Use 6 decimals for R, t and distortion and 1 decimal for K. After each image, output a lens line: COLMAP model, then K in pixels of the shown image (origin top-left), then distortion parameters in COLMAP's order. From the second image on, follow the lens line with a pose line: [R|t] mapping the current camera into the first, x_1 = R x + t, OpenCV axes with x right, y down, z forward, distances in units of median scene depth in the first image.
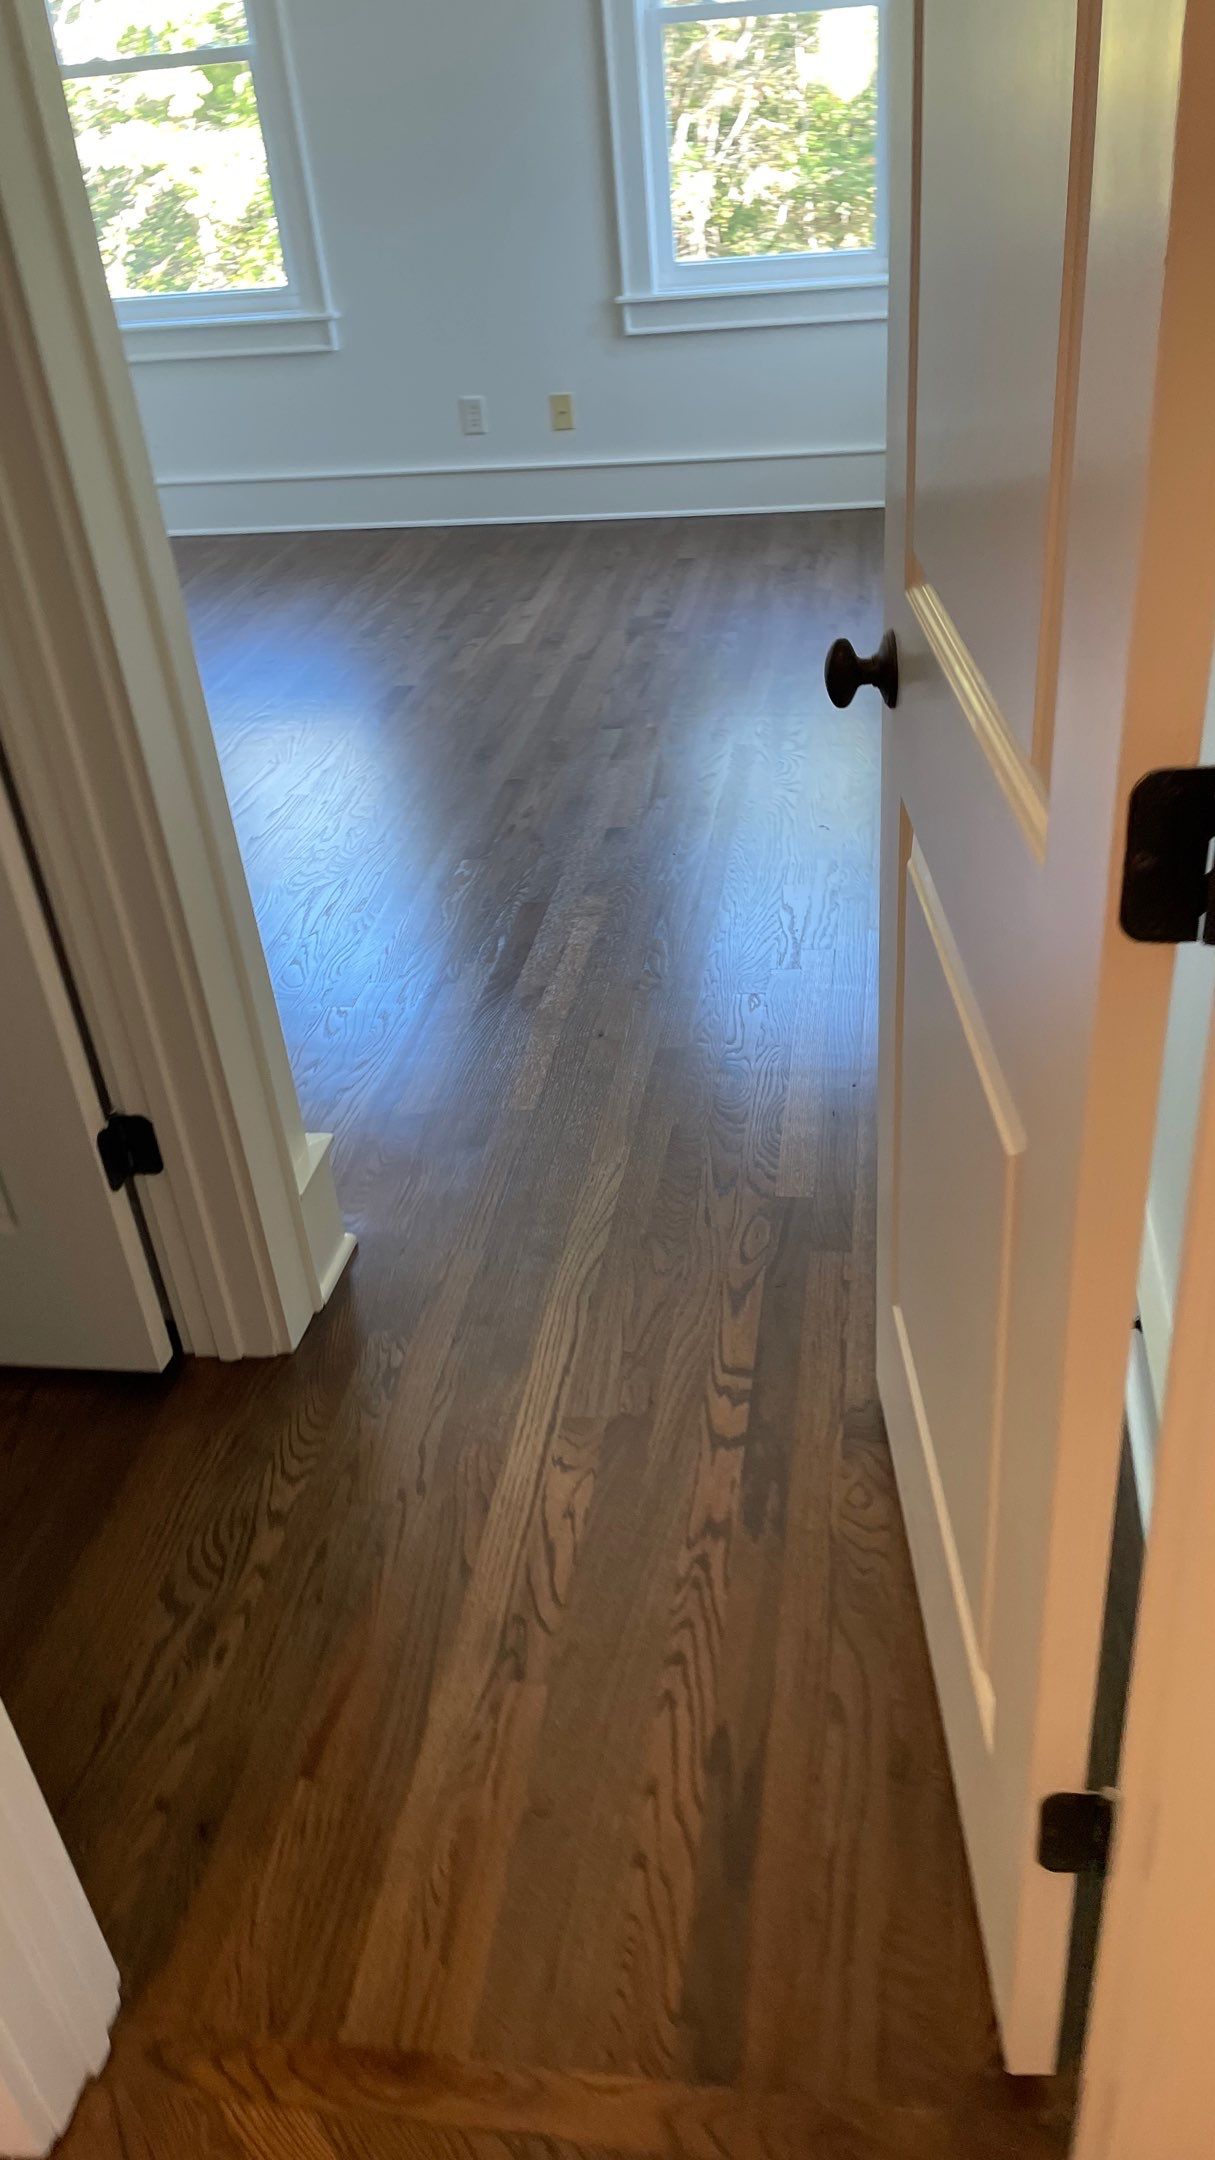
lens RADIAL K [[1598.2, 0, 607.5], [0, 1598.2, 1080.0], [0, 0, 1]] dist [0.097698, -0.133917]
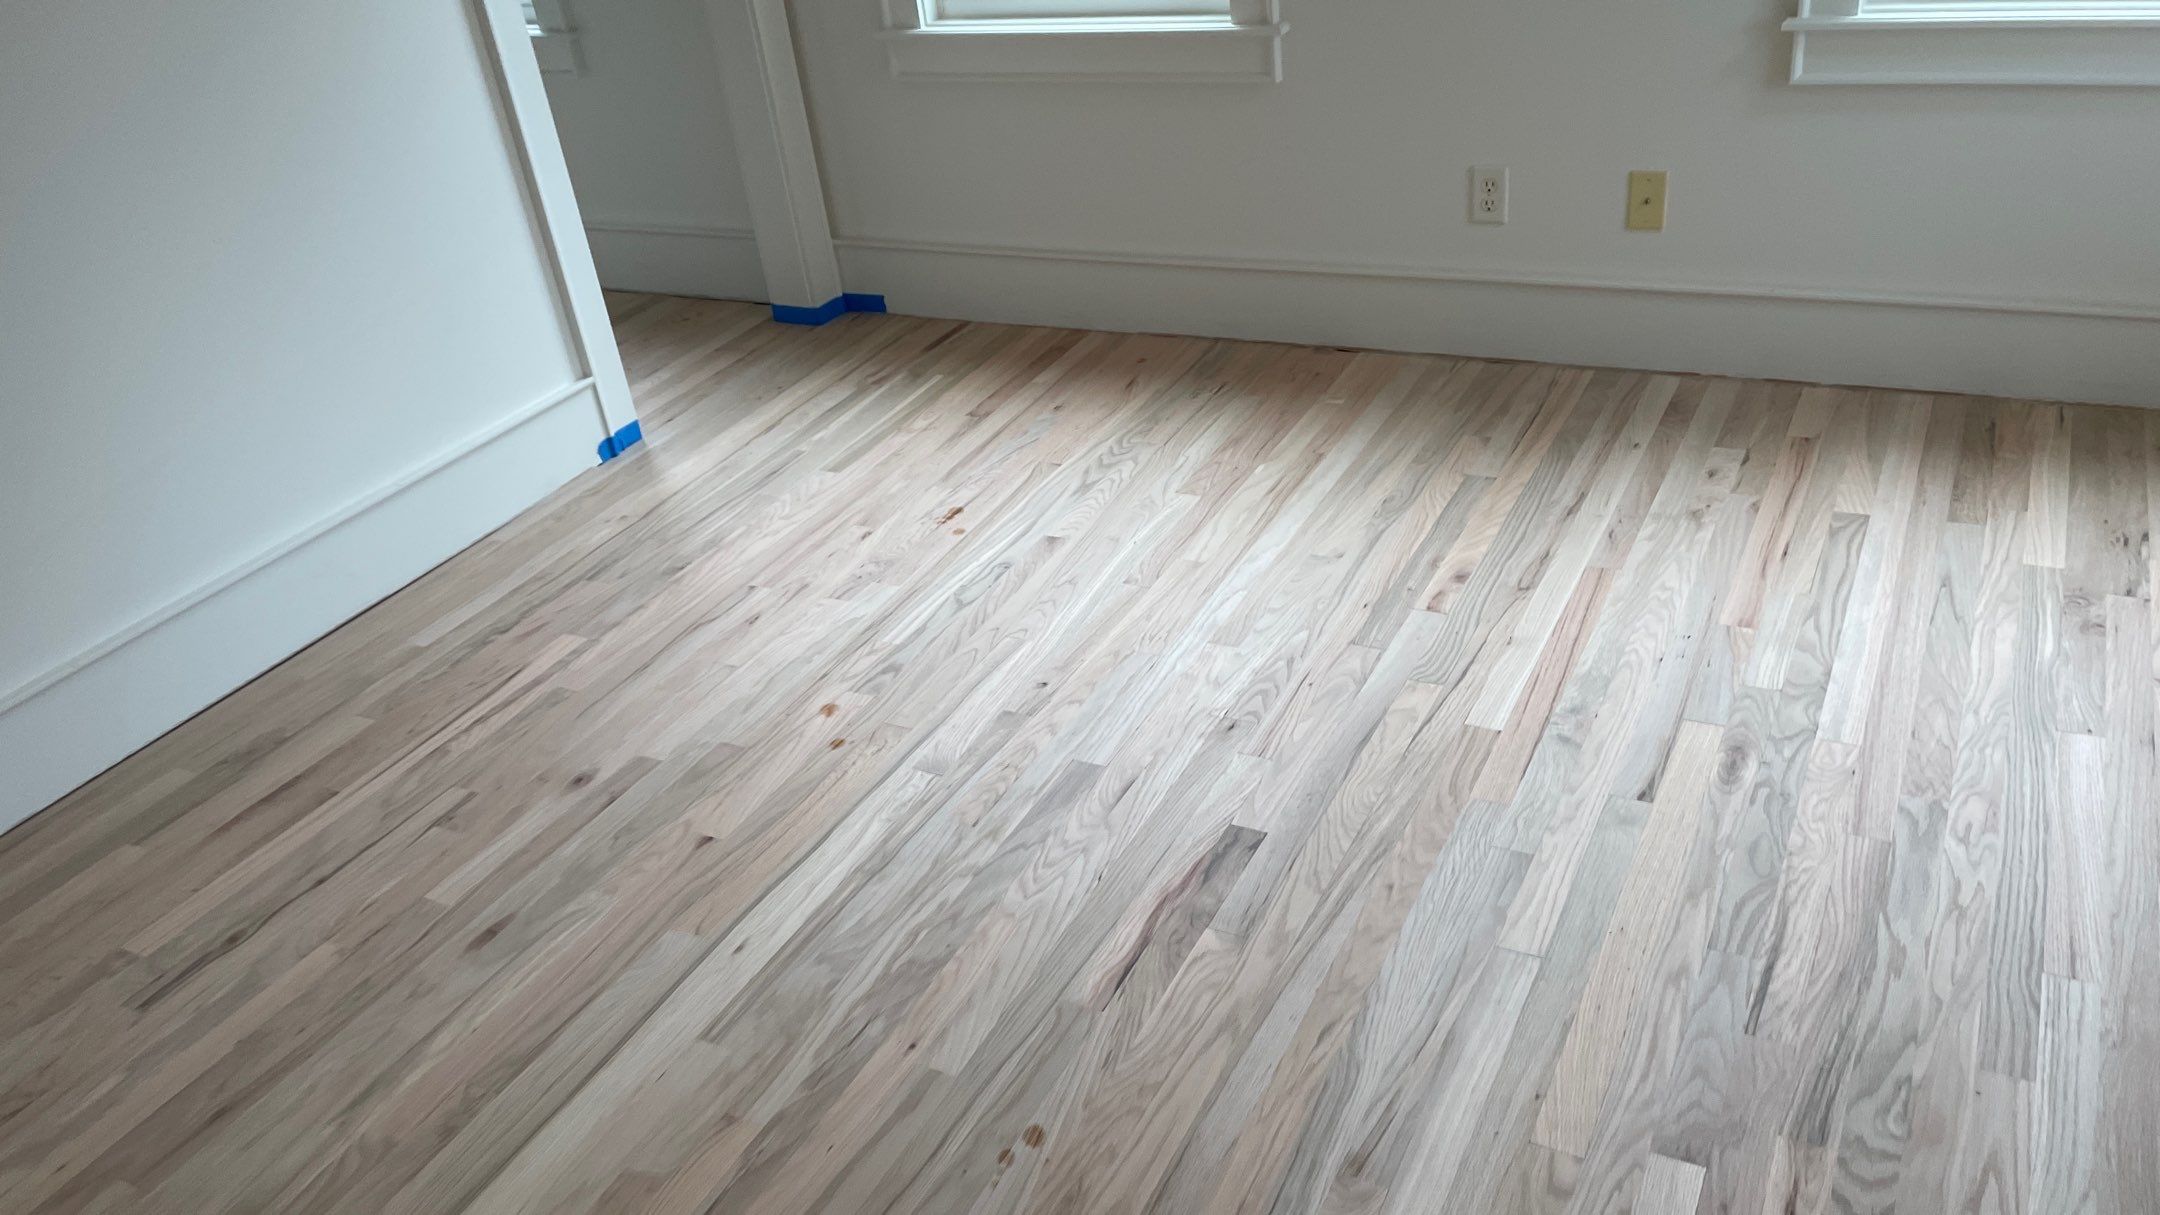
lens RADIAL K [[1598.2, 0, 1080.0], [0, 1598.2, 607.5], [0, 0, 1]] dist [0.097698, -0.133917]
pose [[0.946374, 0.143880, -0.289266, -0.036060], [-0.147499, 0.989018, 0.009373, -0.279551], [0.287438, 0.033796, 0.957203, 0.446546]]
